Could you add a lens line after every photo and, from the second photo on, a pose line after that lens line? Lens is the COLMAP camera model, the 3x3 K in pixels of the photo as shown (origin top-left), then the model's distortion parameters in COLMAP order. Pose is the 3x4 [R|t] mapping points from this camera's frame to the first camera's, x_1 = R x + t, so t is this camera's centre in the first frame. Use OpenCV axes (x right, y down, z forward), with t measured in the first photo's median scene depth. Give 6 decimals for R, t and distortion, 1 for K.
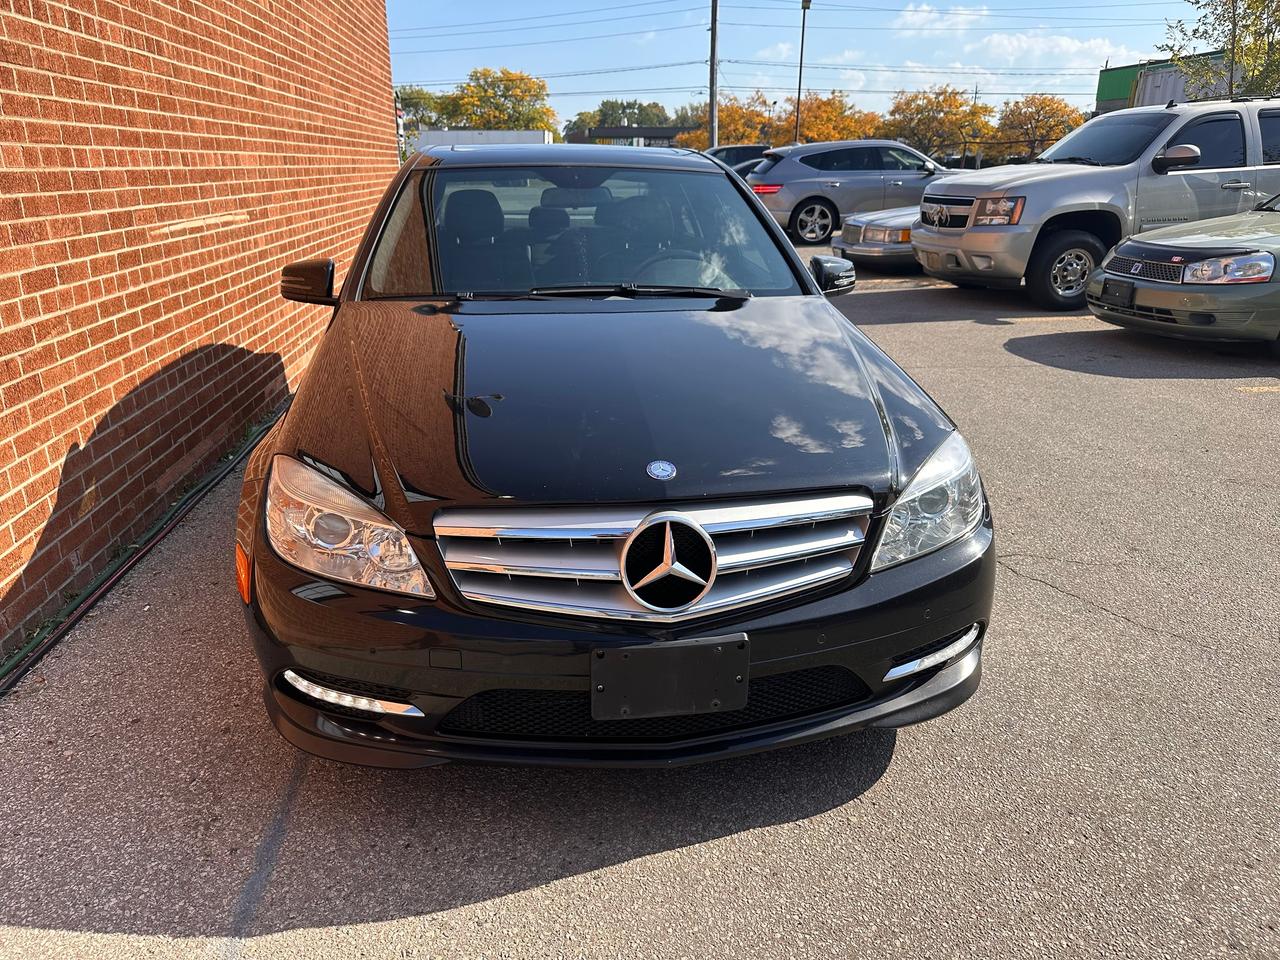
lens RADIAL K [[896.4, 0, 639.5], [0, 896.4, 473.2], [0, 0, 1]] dist [0.014385, -0.033097]
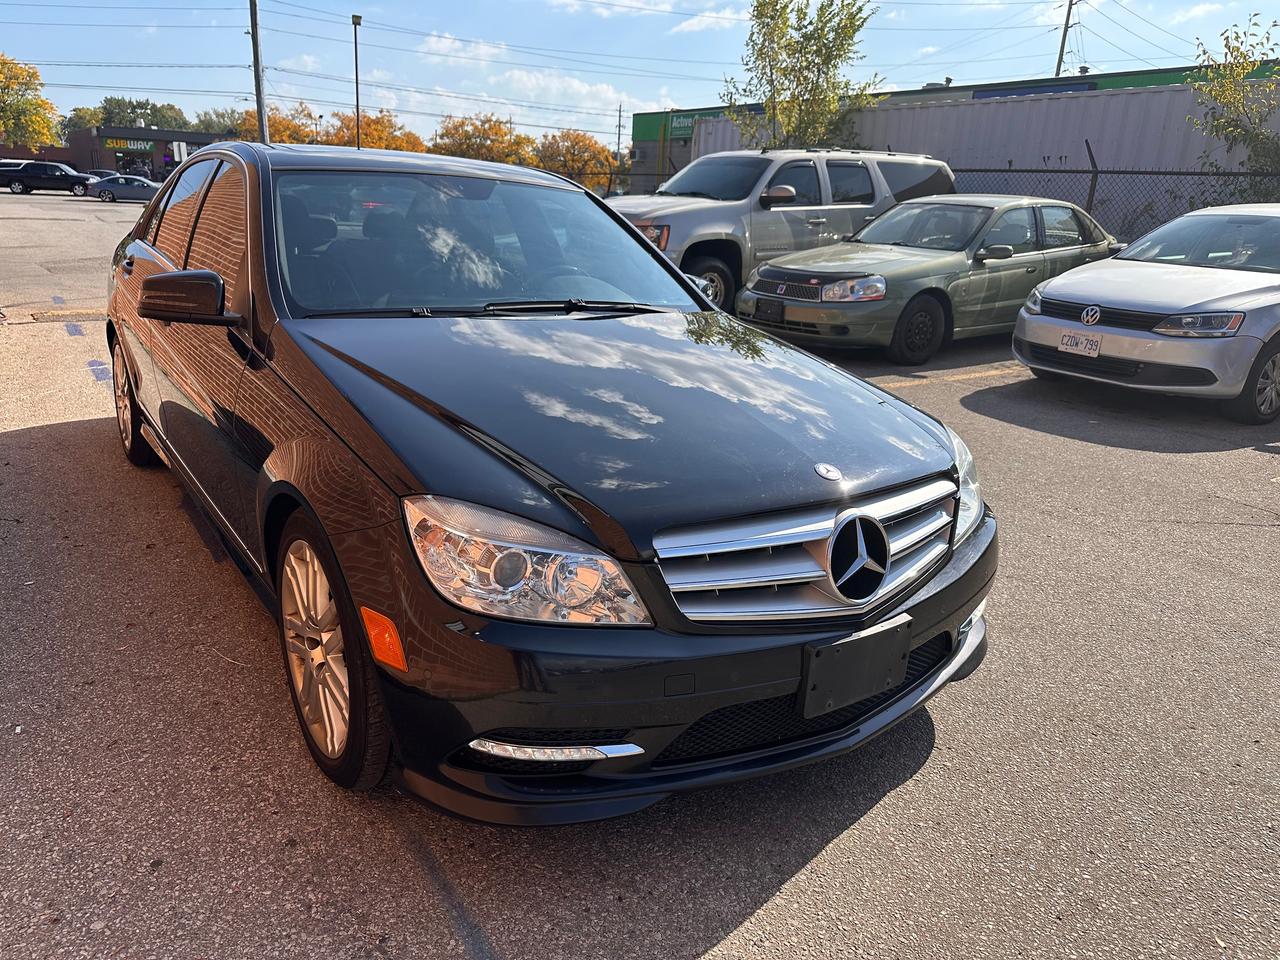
lens RADIAL K [[896.4, 0, 638.8], [0, 896.4, 473.6], [0, 0, 1]] dist [0.014385, -0.033097]
pose [[0.893617, -0.084334, 0.440836, -0.654788], [0.093345, 0.995633, 0.001250, -0.024612], [-0.439016, 0.040033, 0.897587, 0.146197]]
